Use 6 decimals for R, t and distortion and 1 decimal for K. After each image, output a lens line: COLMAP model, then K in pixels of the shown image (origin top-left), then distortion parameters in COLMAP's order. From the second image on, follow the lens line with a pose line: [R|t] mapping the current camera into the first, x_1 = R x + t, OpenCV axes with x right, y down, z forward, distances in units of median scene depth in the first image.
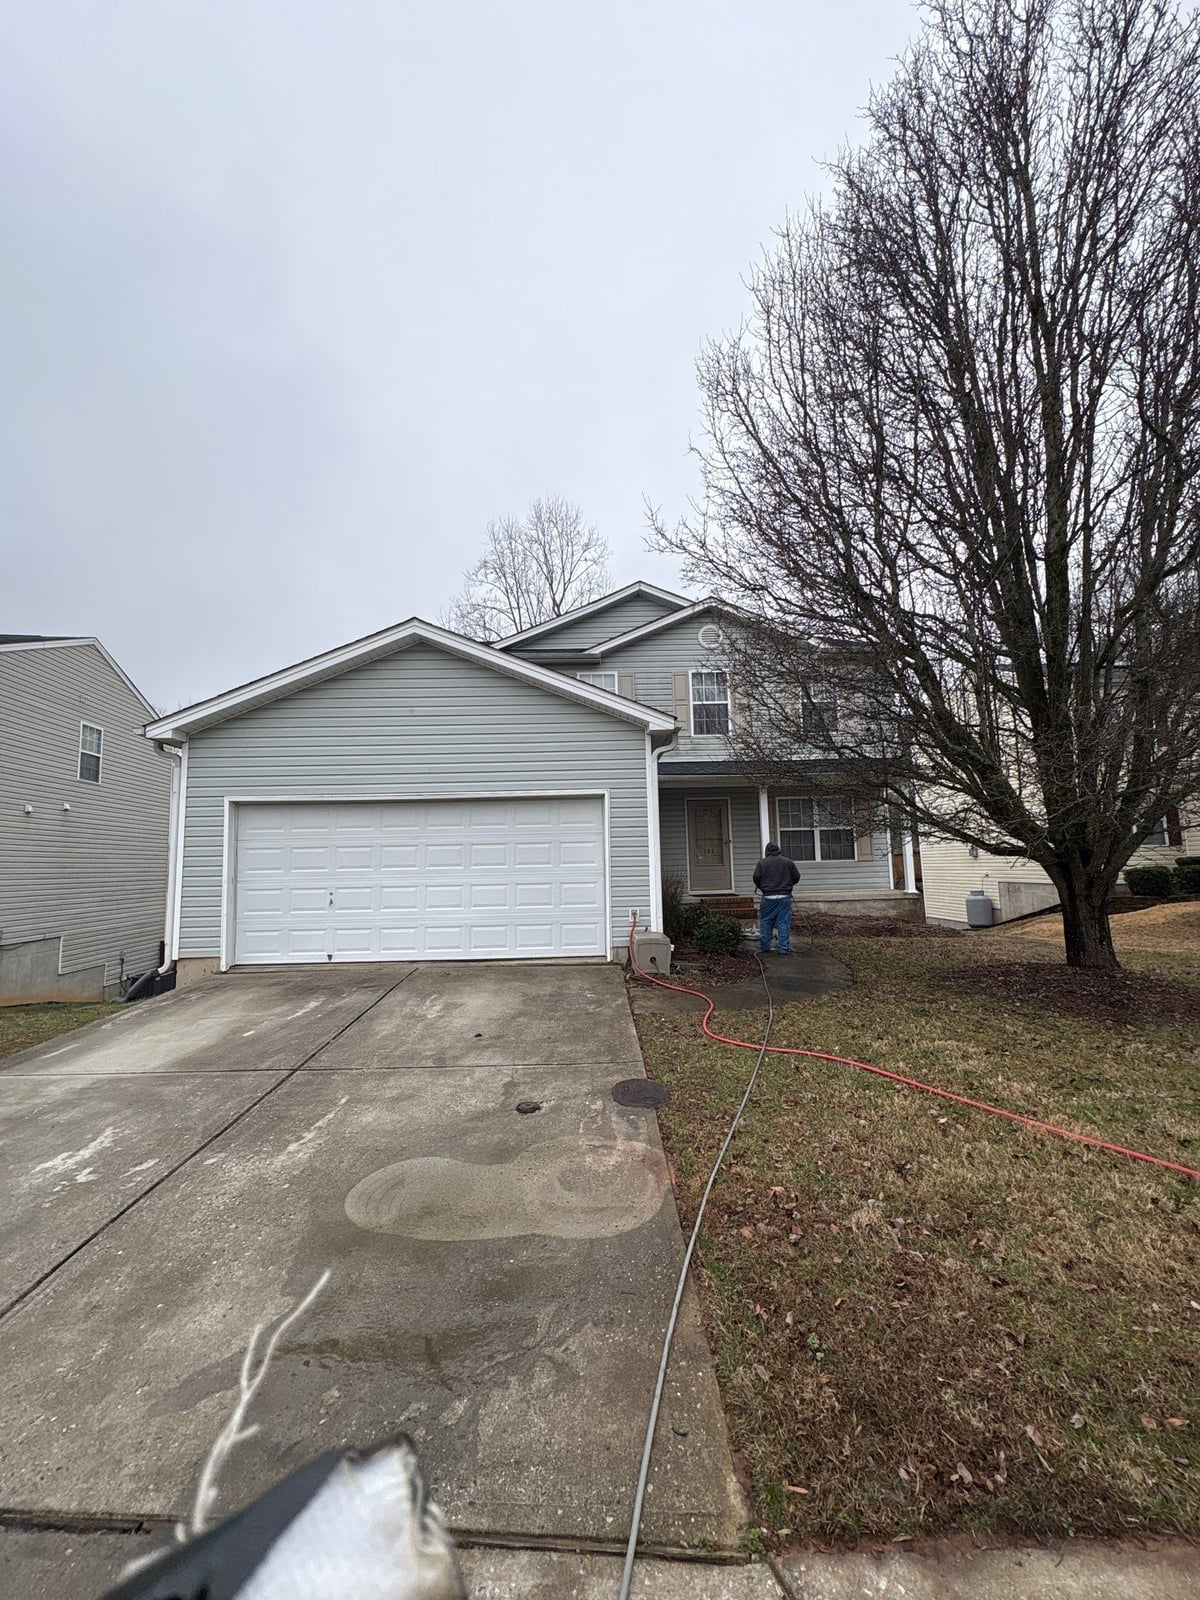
lens RADIAL K [[635.3, 0, 602.2], [0, 635.3, 798.1], [0, 0, 1]] dist [-0.001647, 0.000512]
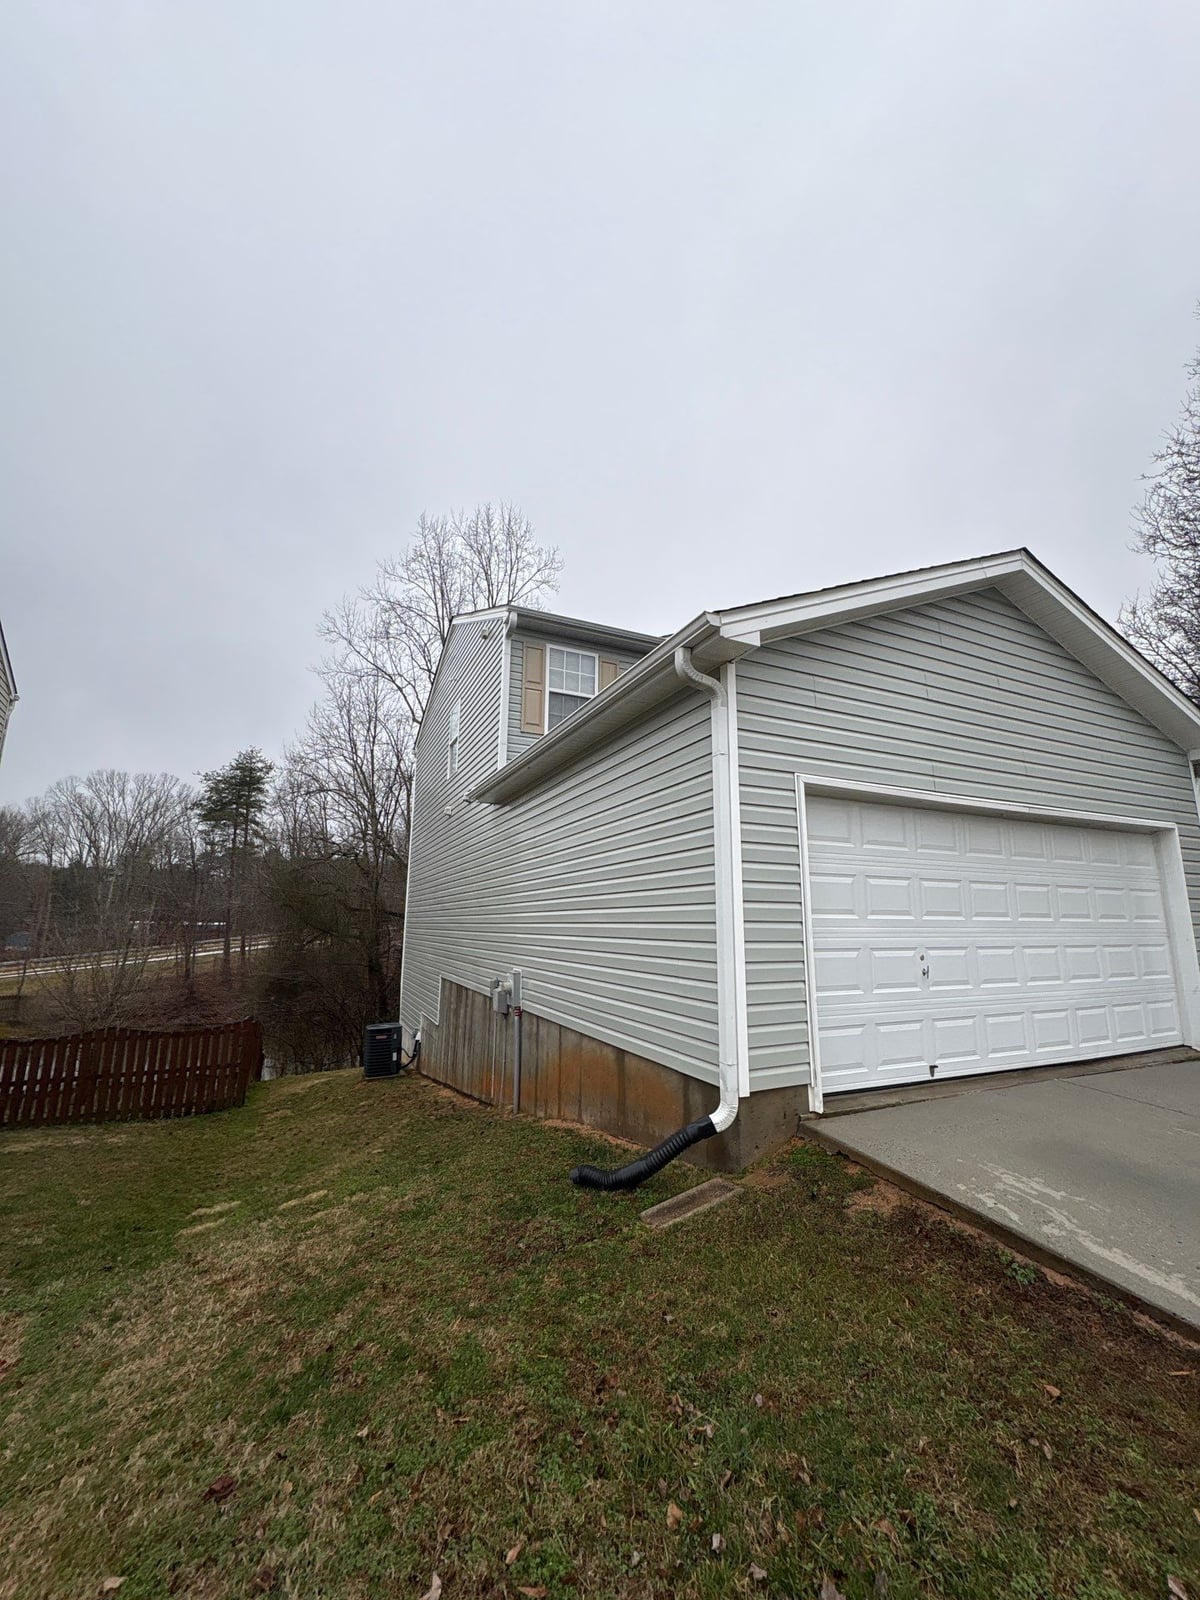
lens RADIAL K [[635.3, 0, 599.7], [0, 635.3, 801.7], [0, 0, 1]] dist [-0.001647, 0.000512]
pose [[0.915851, 0.101584, 0.388454, -0.945568], [-0.068503, 0.992814, -0.098121, 0.084618], [-0.395630, 0.063254, 0.916229, 0.568031]]
